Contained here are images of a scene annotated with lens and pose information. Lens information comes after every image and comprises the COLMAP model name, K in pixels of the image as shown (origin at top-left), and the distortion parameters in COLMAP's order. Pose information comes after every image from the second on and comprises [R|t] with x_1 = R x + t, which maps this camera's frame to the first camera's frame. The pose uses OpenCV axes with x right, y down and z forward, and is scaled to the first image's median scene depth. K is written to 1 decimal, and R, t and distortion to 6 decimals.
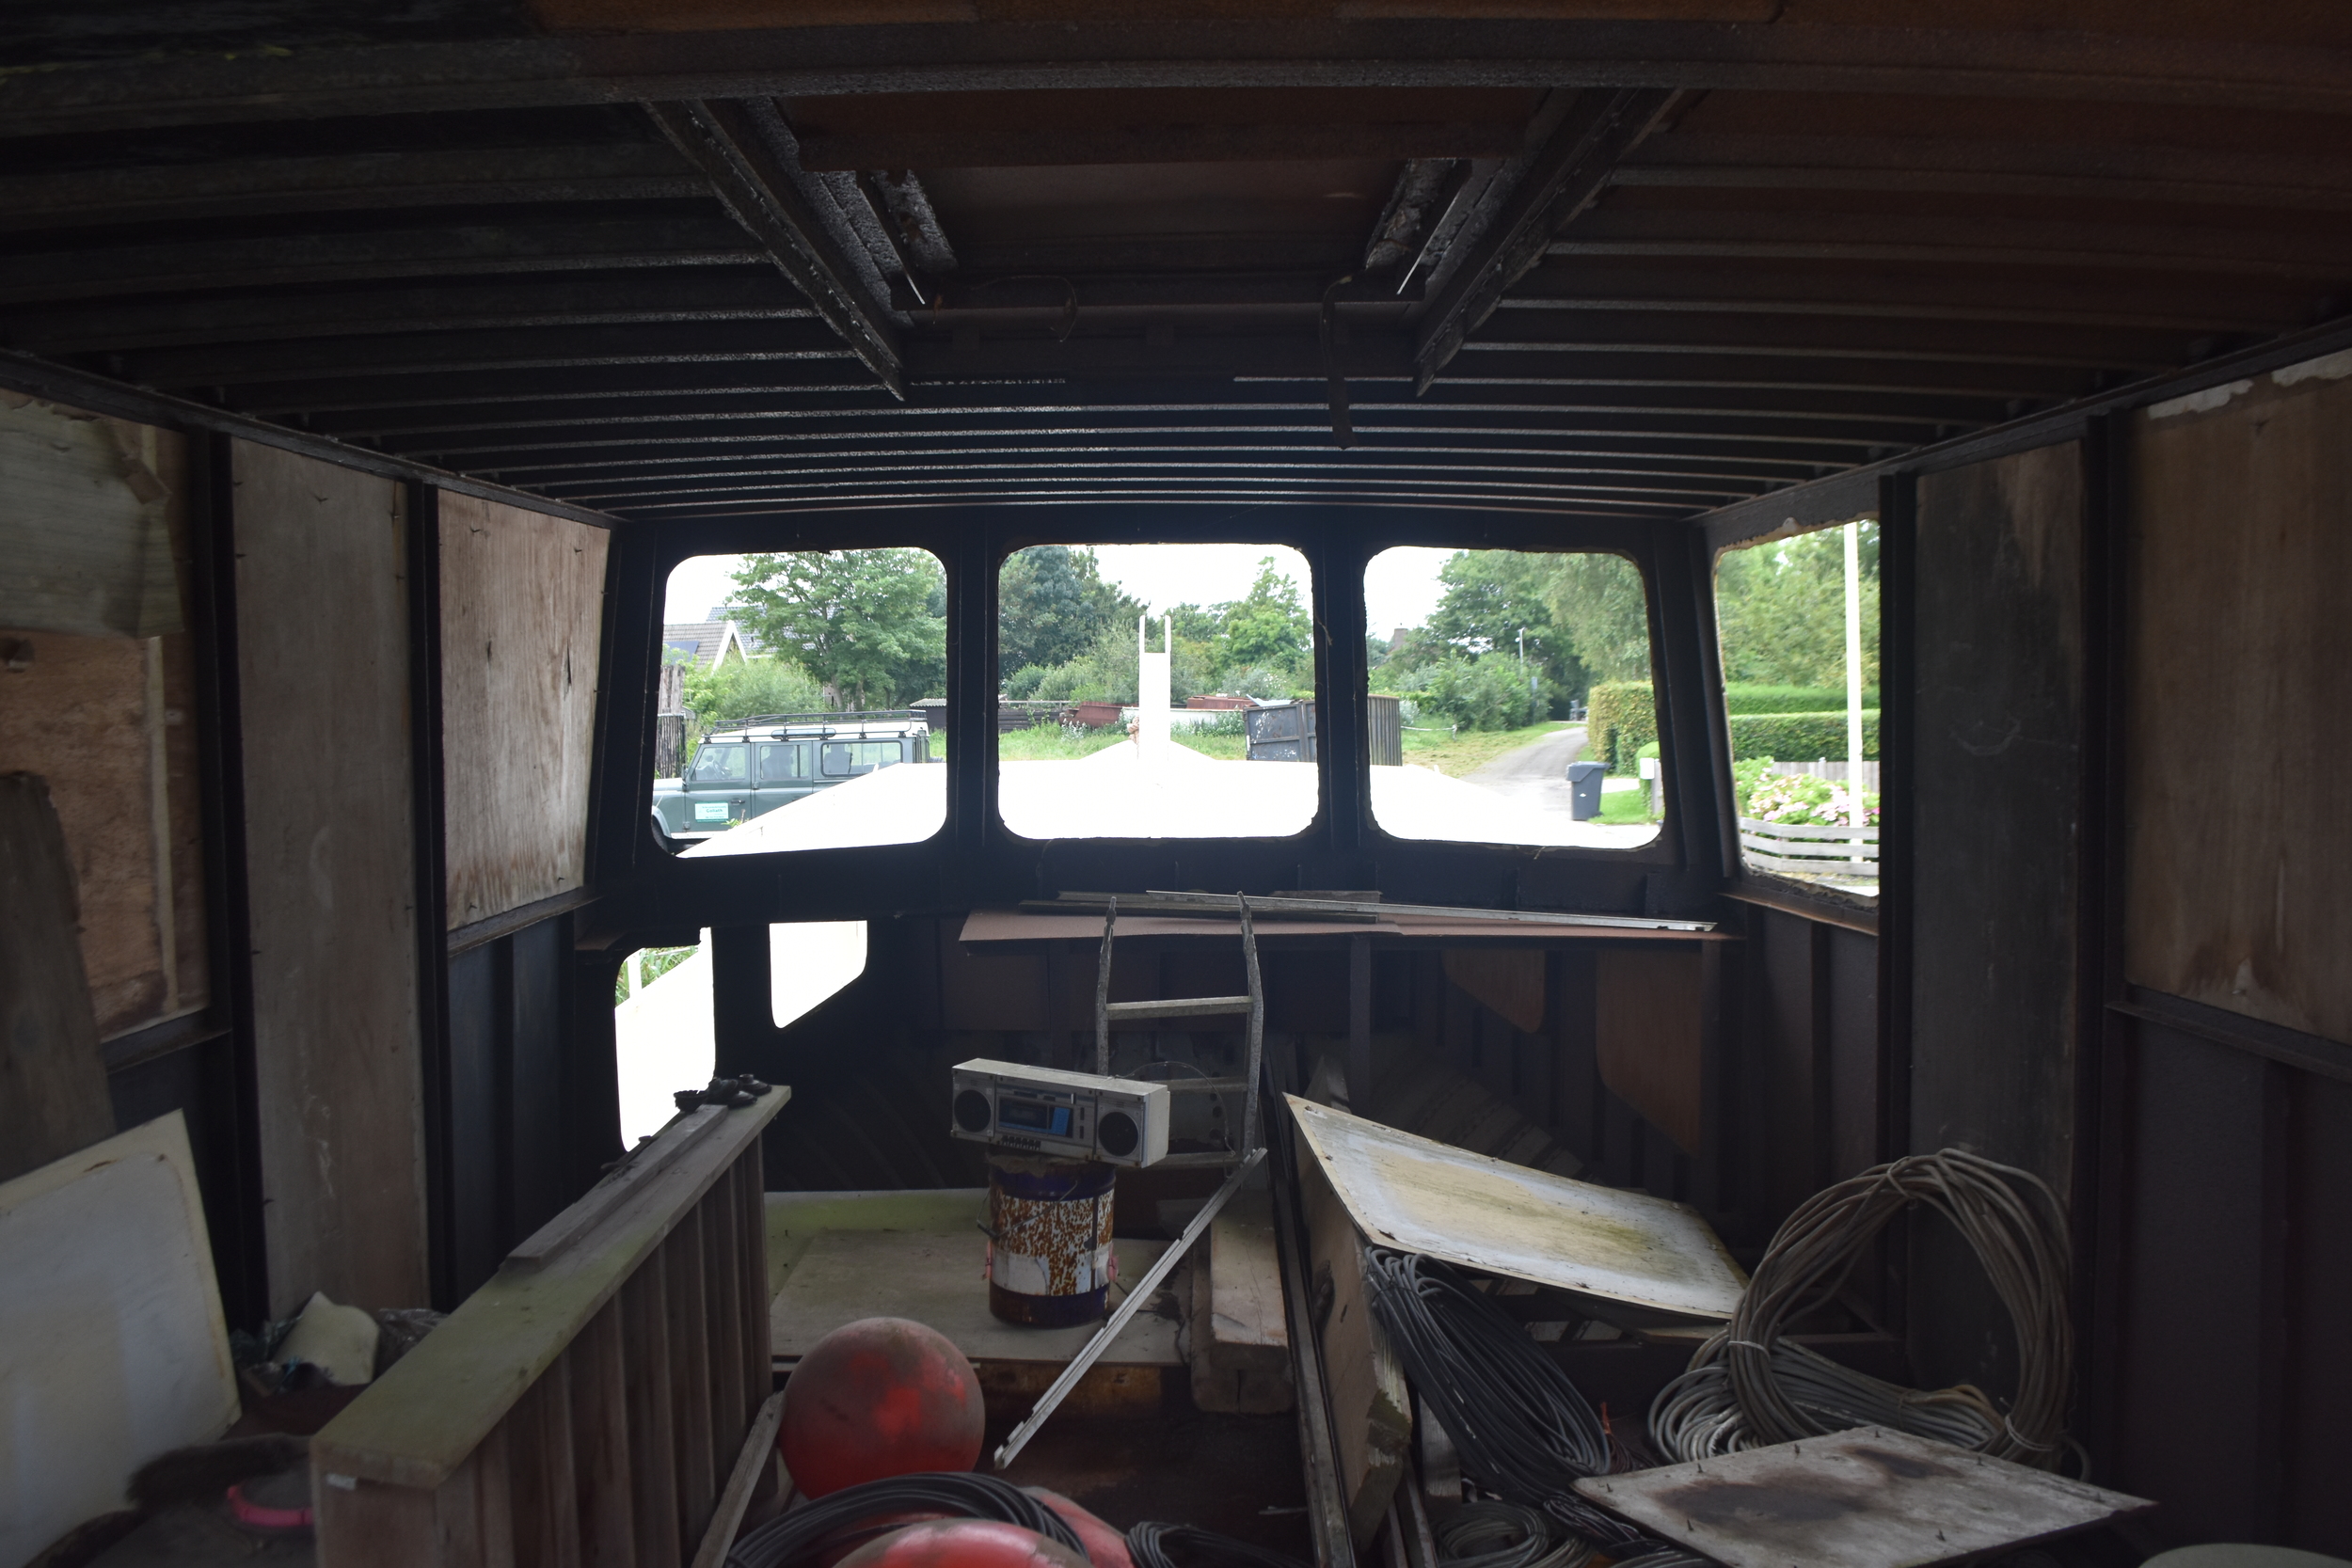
lens RADIAL K [[1826.7, 0, 1160.6], [0, 1826.7, 769.9], [0, 0, 1]] dist [-0.088221, 0.017706]
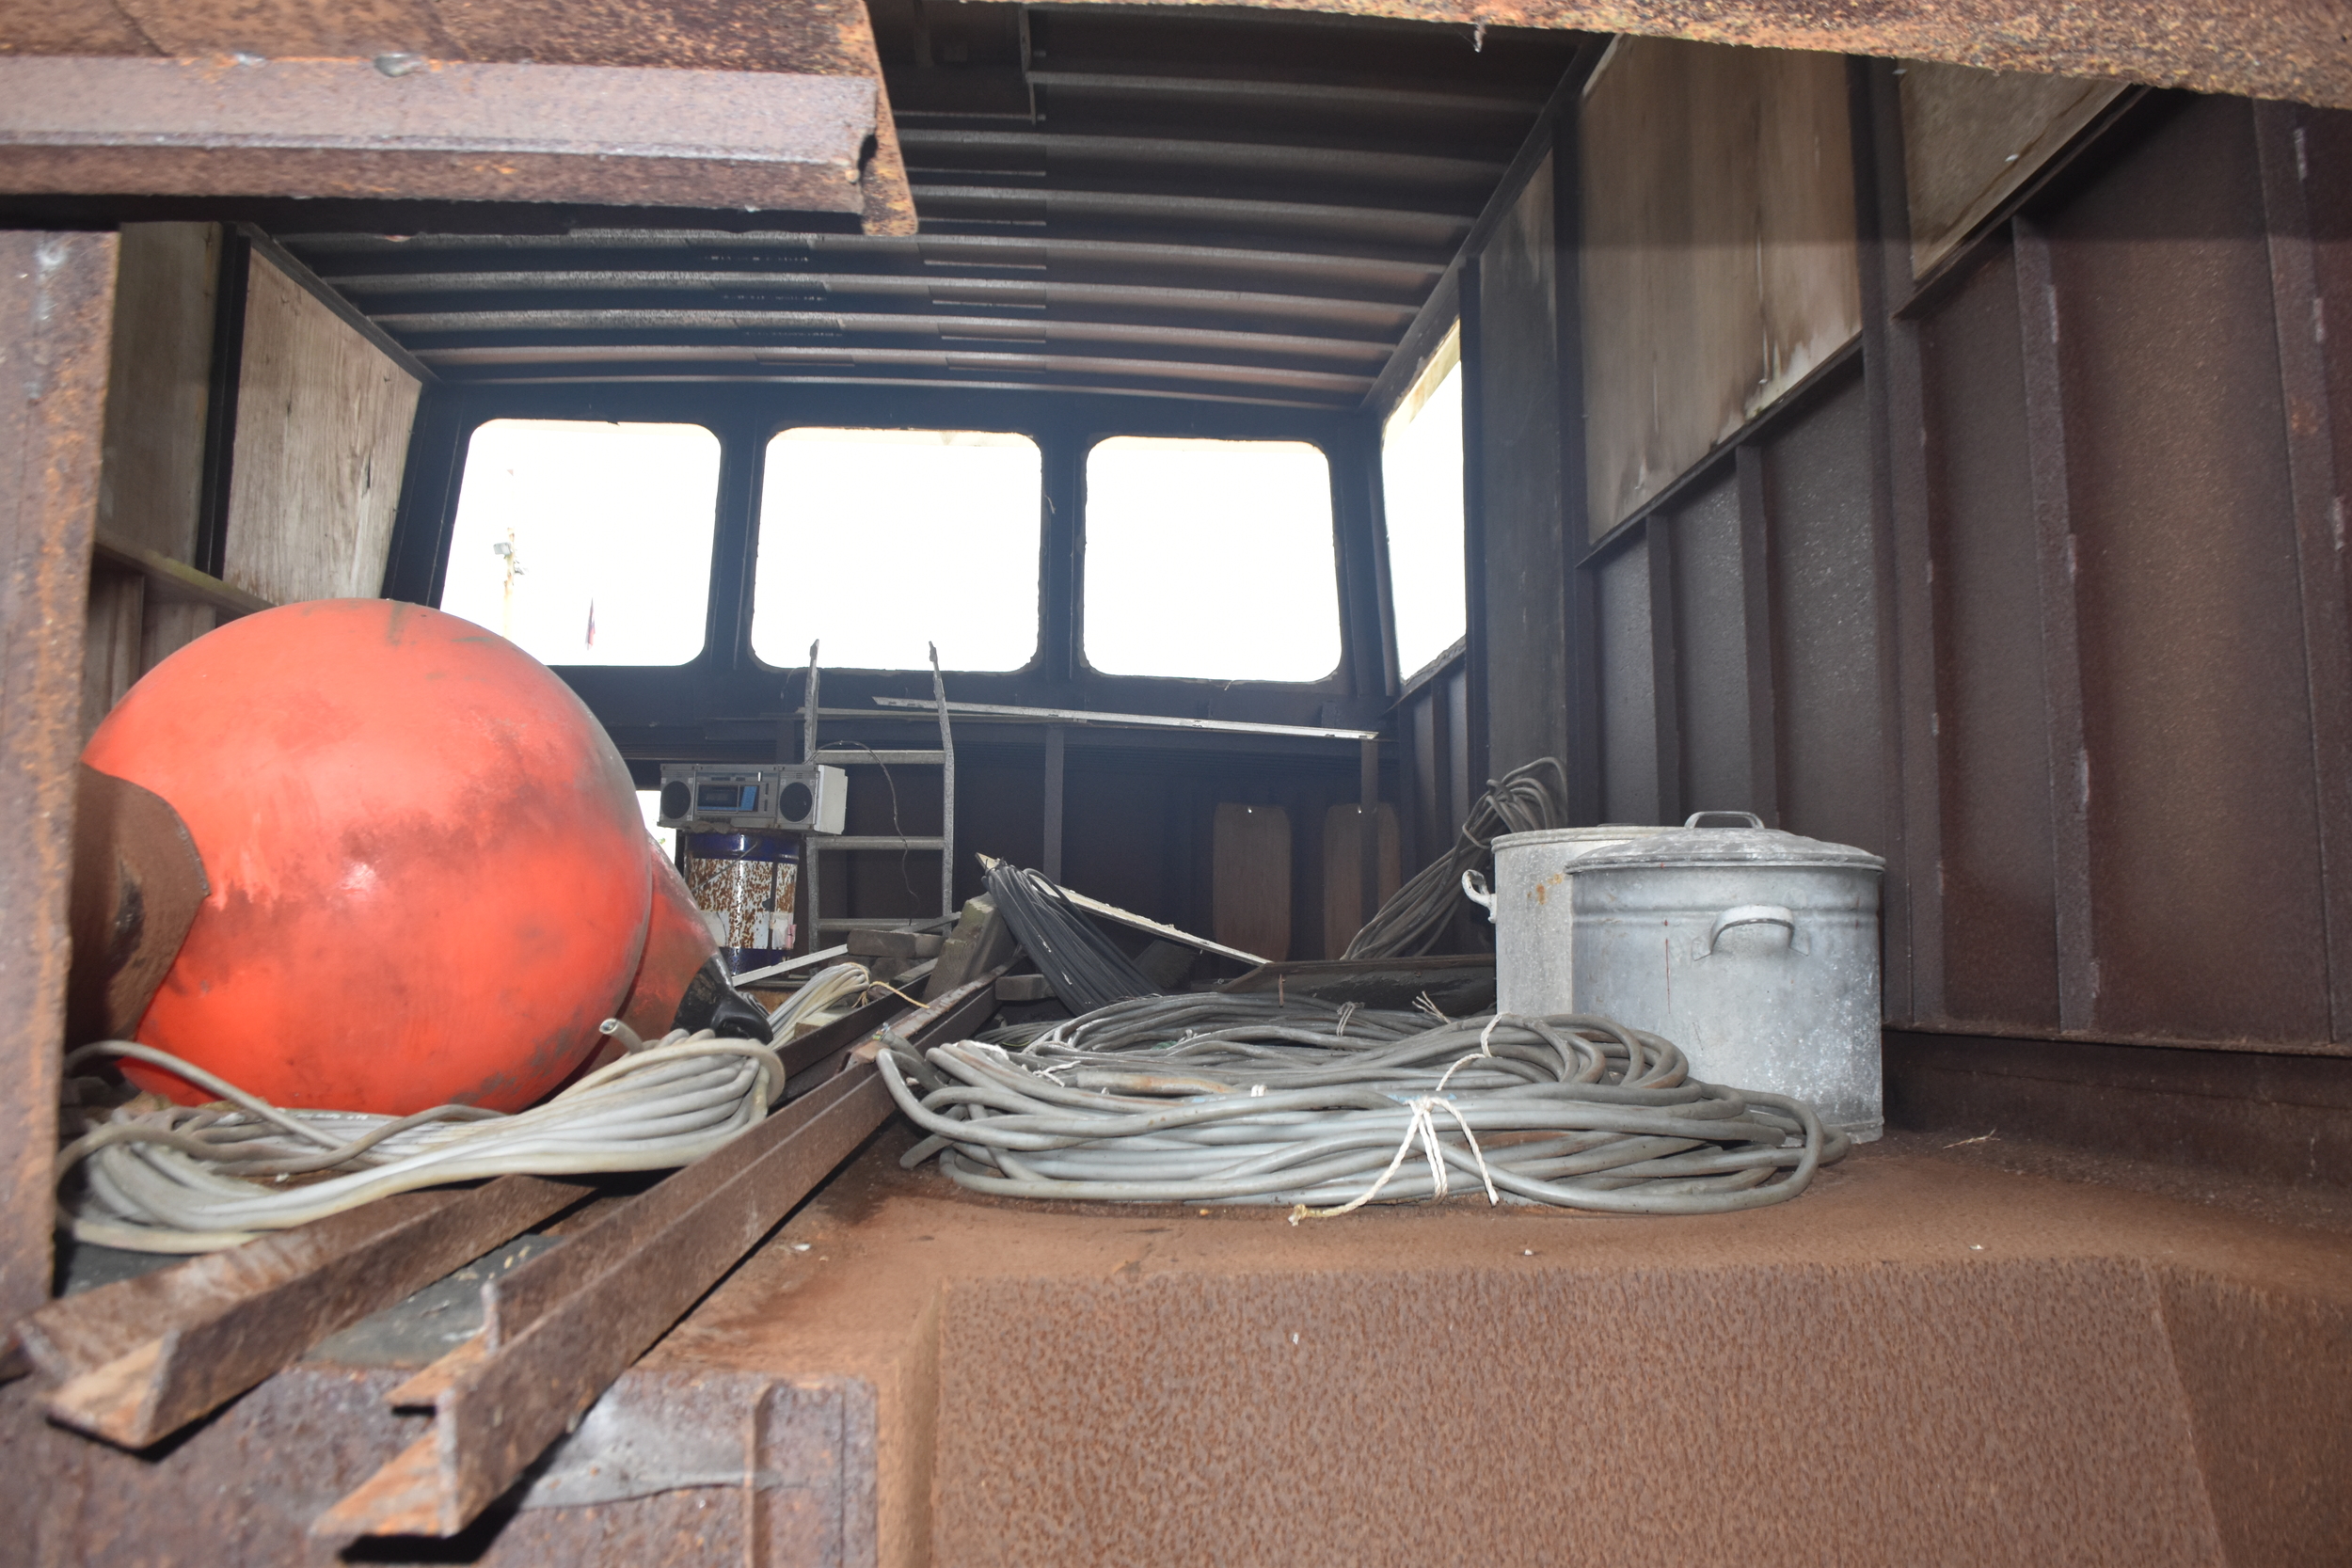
lens RADIAL K [[1826.7, 0, 1165.7], [0, 1826.7, 799.6], [0, 0, 1]] dist [-0.088221, 0.017706]
pose [[0.999095, 0.022490, 0.036109, 0.145823], [-0.016886, 0.988749, -0.148629, 0.318743], [-0.039045, 0.147884, 0.988234, -0.114368]]
